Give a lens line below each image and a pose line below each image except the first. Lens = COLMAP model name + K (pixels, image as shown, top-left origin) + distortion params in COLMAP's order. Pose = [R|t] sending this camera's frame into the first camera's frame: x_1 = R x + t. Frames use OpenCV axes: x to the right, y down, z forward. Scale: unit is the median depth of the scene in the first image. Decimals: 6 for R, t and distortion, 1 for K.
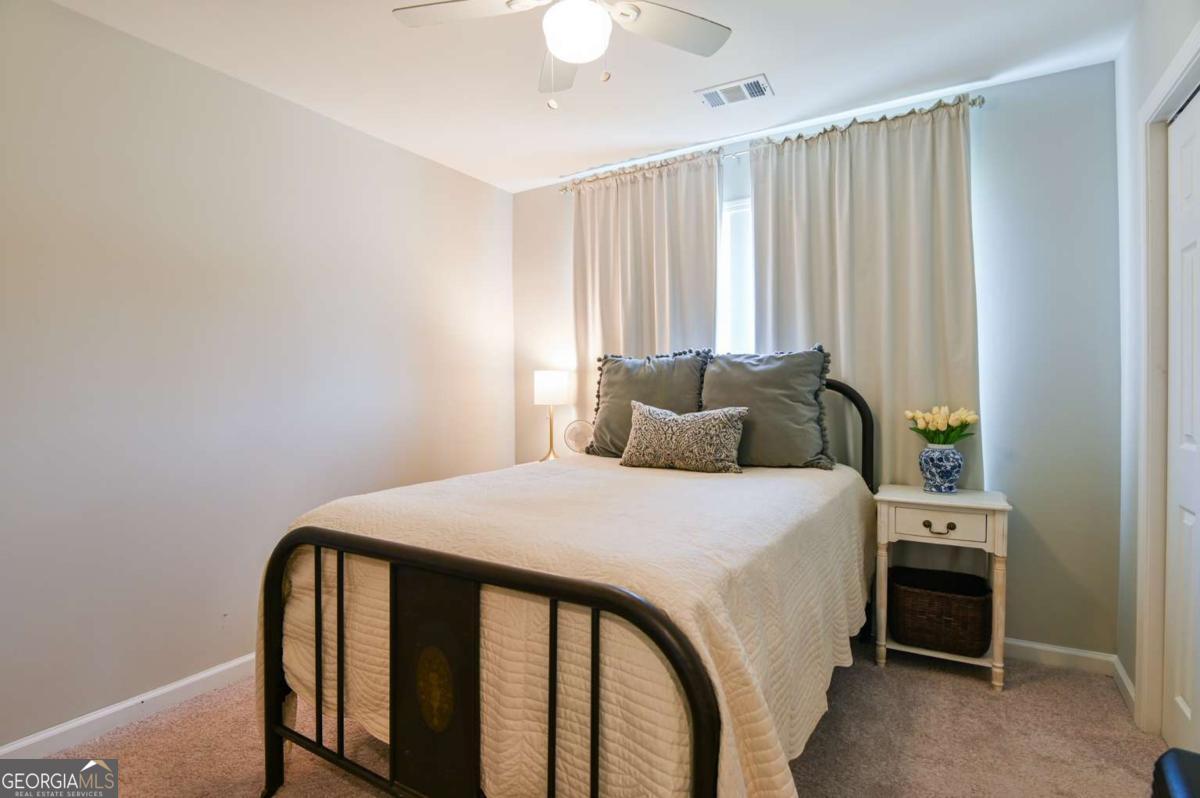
lens RADIAL K [[588.6, 0, 599.9], [0, 588.6, 396.4], [0, 0, 1]] dist [-0.021024, 0.000598]
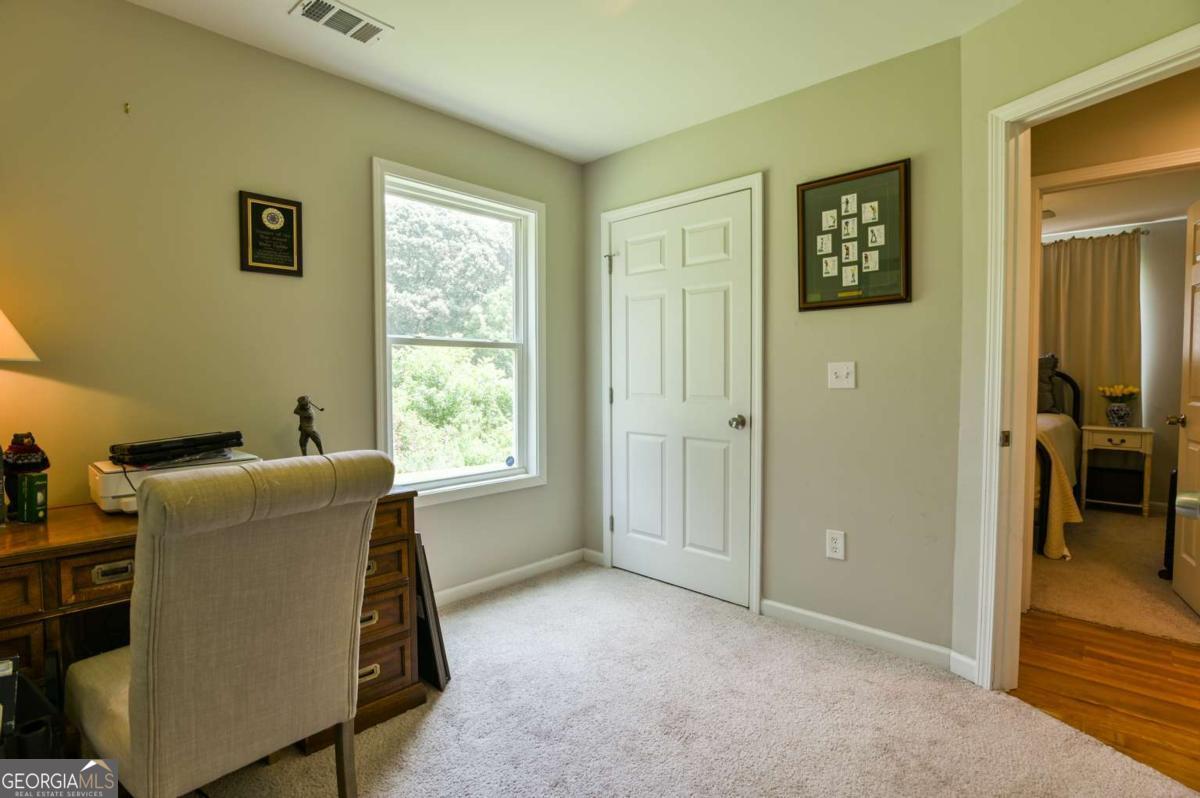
lens RADIAL K [[588.6, 0, 599.9], [0, 588.6, 396.4], [0, 0, 1]] dist [-0.021024, 0.000598]
pose [[0.979707, 0.011455, -0.200108, -0.779689], [-0.004836, 0.999426, 0.033533, -0.001094], [0.200377, -0.031885, 0.979200, -1.329723]]
